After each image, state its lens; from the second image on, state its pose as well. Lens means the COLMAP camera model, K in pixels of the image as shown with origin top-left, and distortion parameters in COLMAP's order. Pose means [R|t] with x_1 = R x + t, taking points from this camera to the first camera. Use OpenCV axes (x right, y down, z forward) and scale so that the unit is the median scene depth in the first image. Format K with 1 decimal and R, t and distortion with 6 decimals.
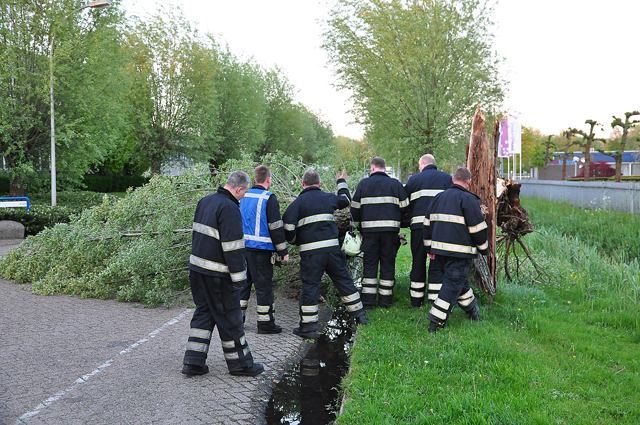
lens RADIAL K [[744.2, 0, 320.0], [0, 744.2, 212.5], [0, 0, 1]] dist [0.066503, -0.009032]
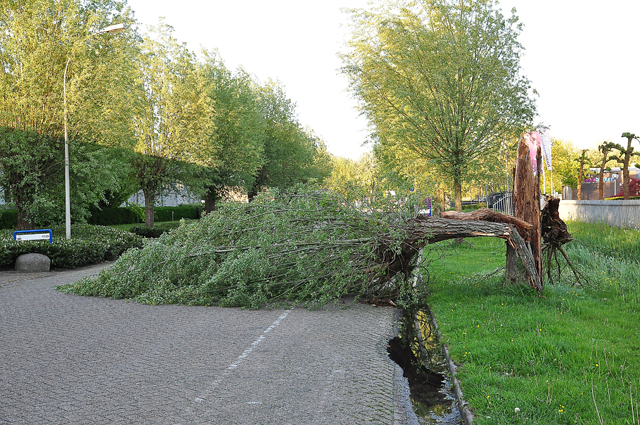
lens RADIAL K [[914.8, 0, 320.0], [0, 914.8, 212.5], [0, 0, 1]] dist [0.131943, -0.021472]
pose [[0.999535, -0.024961, 0.017494, -0.059597], [0.025632, 0.998900, -0.039278, 0.013476], [-0.016494, 0.039708, 0.999075, -0.195885]]
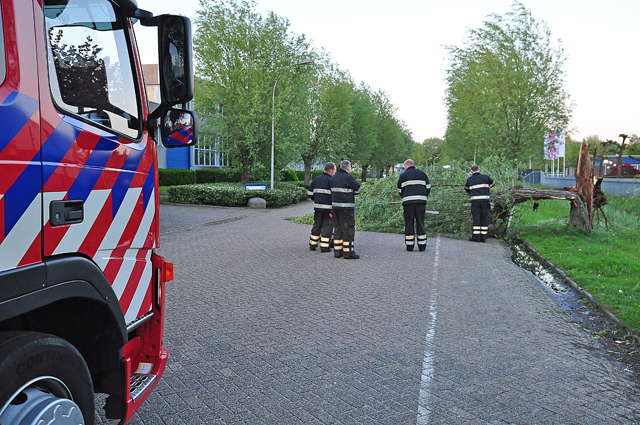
lens RADIAL K [[605.9, 0, 320.0], [0, 605.9, 212.5], [0, 0, 1]] dist [-0.005020, 0.005793]
pose [[0.994798, 0.018000, -0.100265, -0.136792], [-0.016139, 0.999683, 0.019344, 0.014433], [0.100581, -0.017625, 0.994773, -0.285000]]
